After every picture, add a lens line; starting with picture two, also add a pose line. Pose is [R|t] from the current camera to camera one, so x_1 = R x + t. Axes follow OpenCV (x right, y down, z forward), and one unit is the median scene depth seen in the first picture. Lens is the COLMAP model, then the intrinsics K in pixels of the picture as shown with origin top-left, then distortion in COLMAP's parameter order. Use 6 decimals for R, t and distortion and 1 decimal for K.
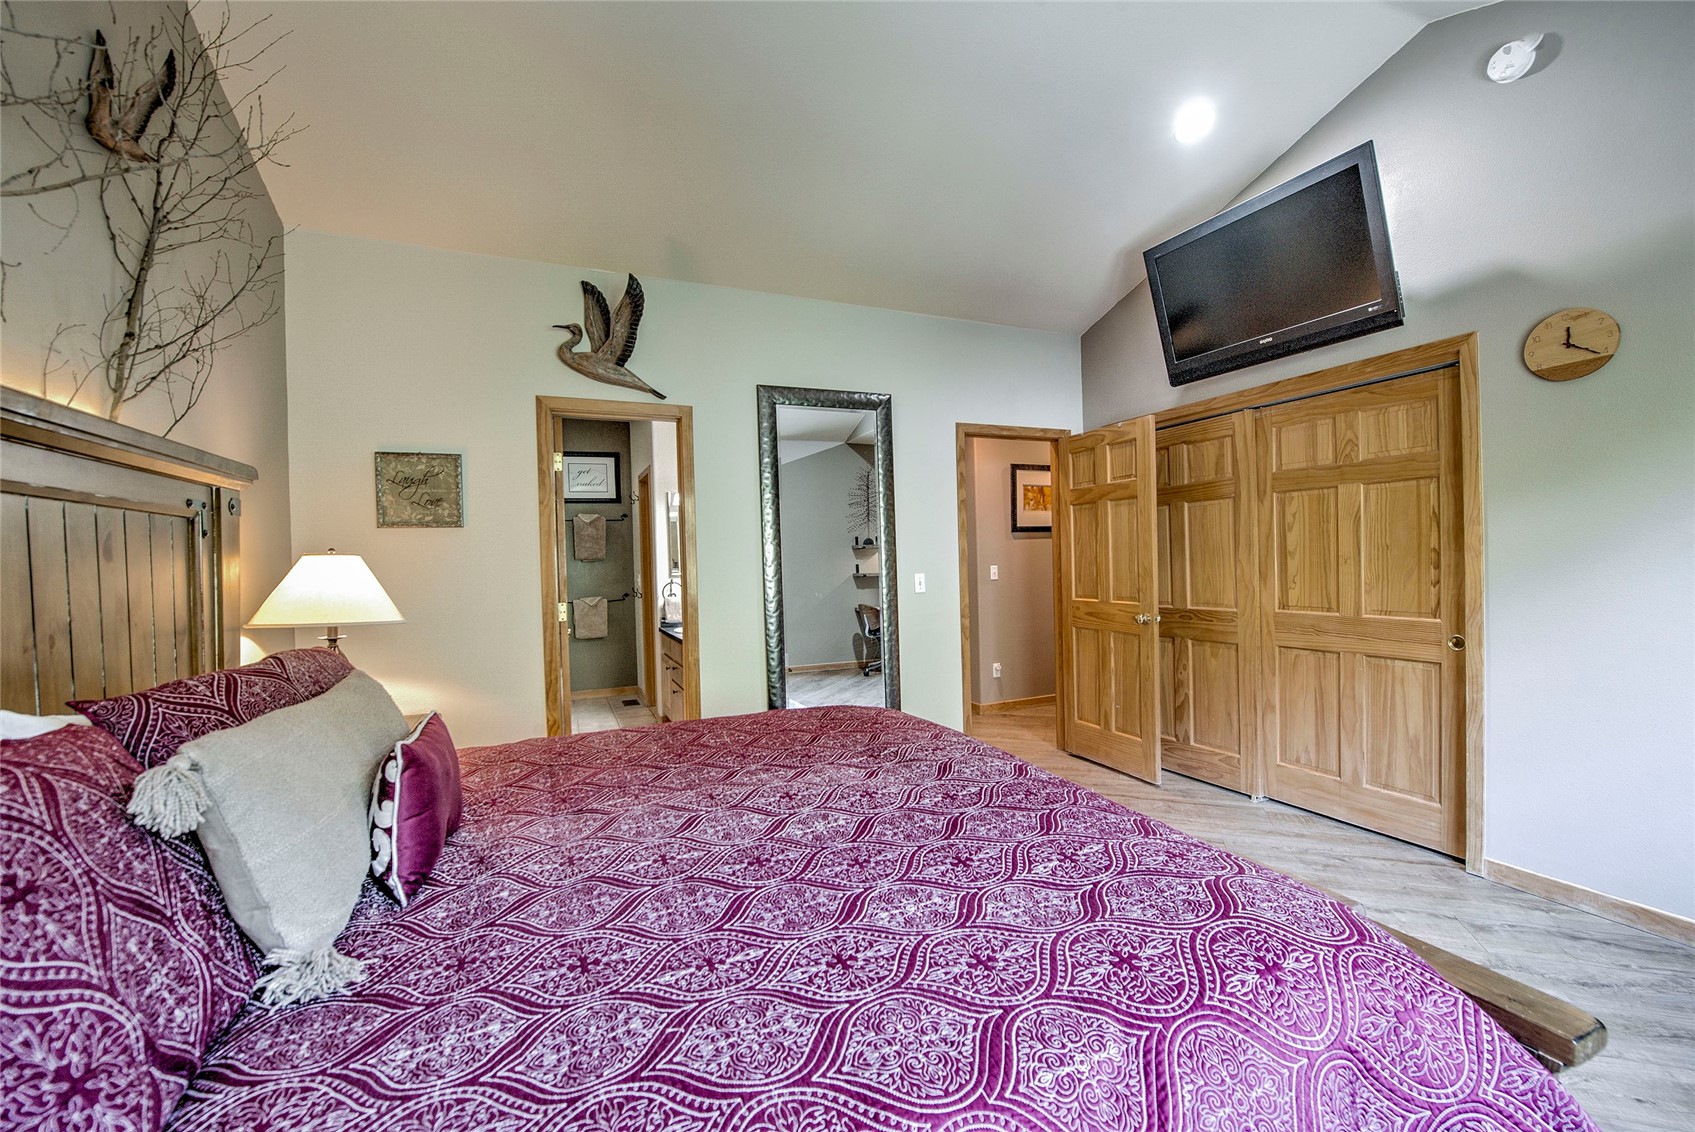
lens RADIAL K [[691.4, 0, 837.1], [0, 691.4, 568.9], [0, 0, 1]] dist [-0.011371, -0.003483]
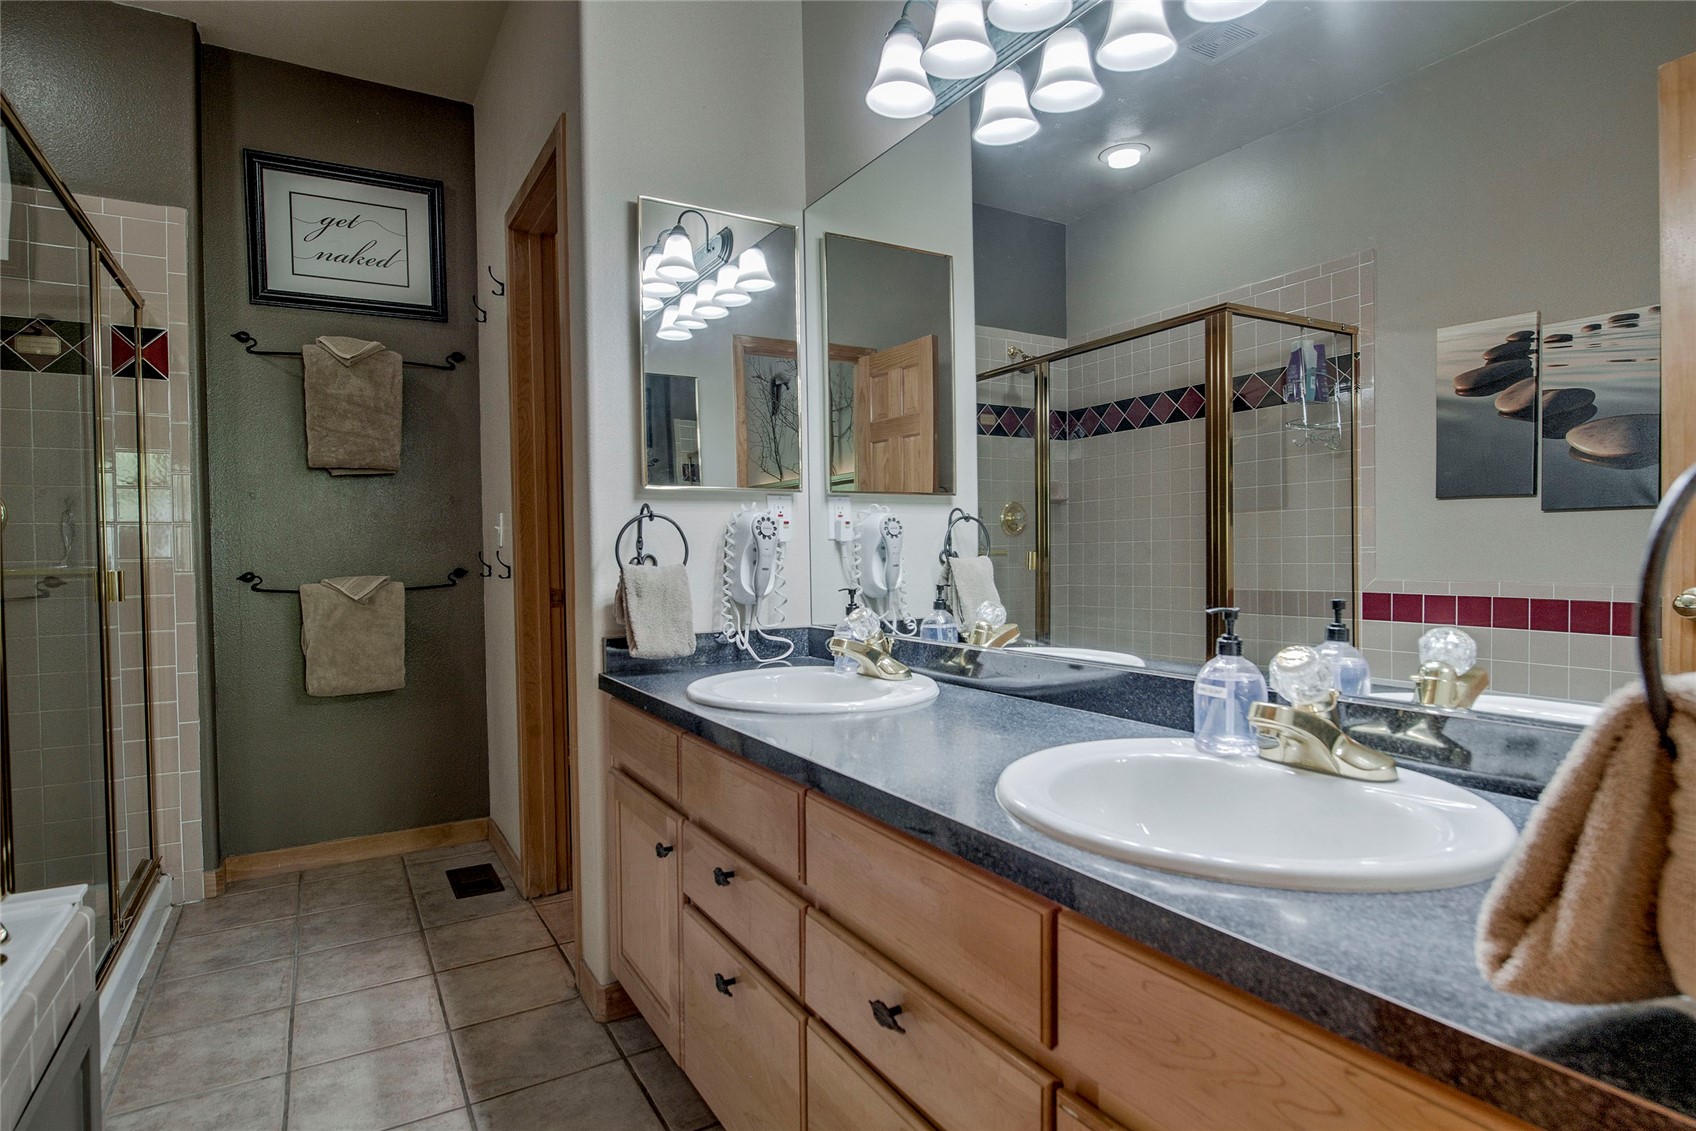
lens RADIAL K [[879.5, 0, 844.5], [0, 879.5, 568.5], [0, 0, 1]] dist [-0.003047, -0.000408]
pose [[0.990200, 0.010578, 0.139259, -0.169063], [-0.011154, 0.999932, 0.003357, 0.032248], [-0.139214, -0.004878, 0.990250, 0.512713]]
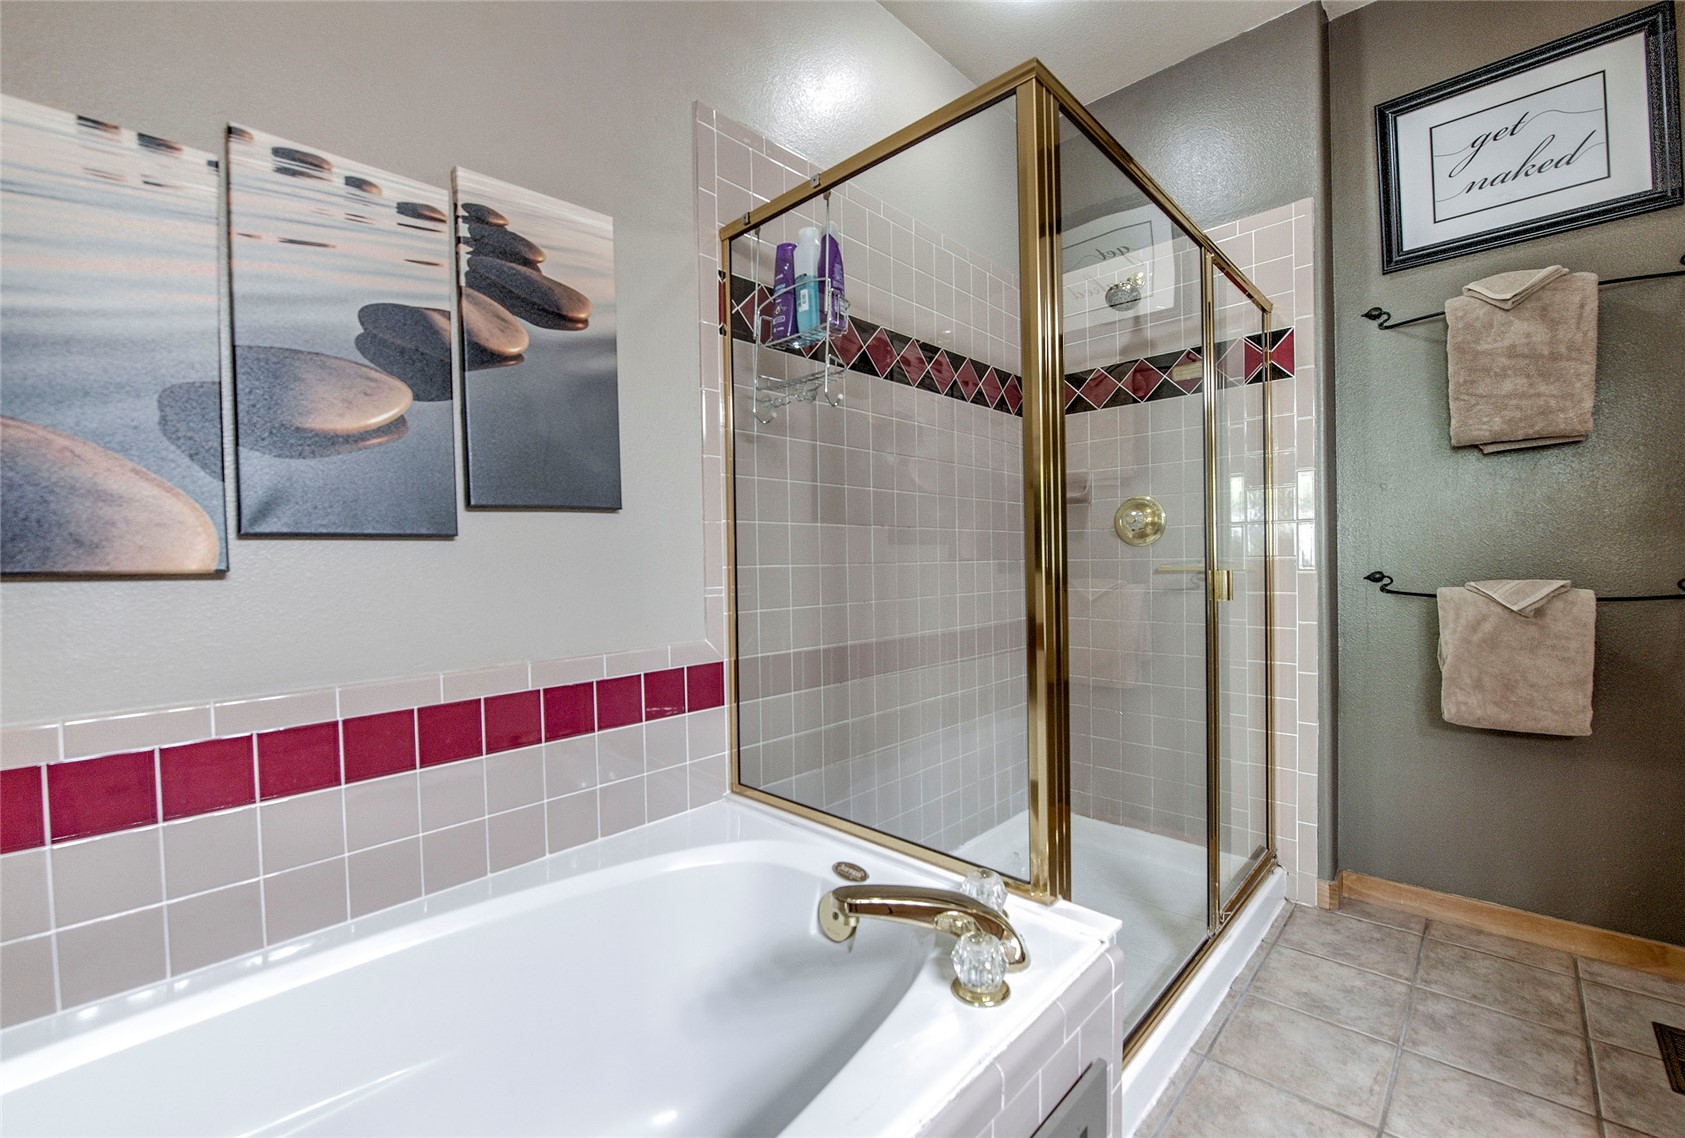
lens RADIAL K [[689.2, 0, 842.5], [0, 689.2, 569.0], [0, 0, 1]] dist [-0.021011, -0.000228]
pose [[0.385260, 0.033879, -0.922186, -0.209573], [-0.005263, 0.999390, 0.034516, 0.028473], [0.922793, -0.008444, 0.385203, 0.640737]]
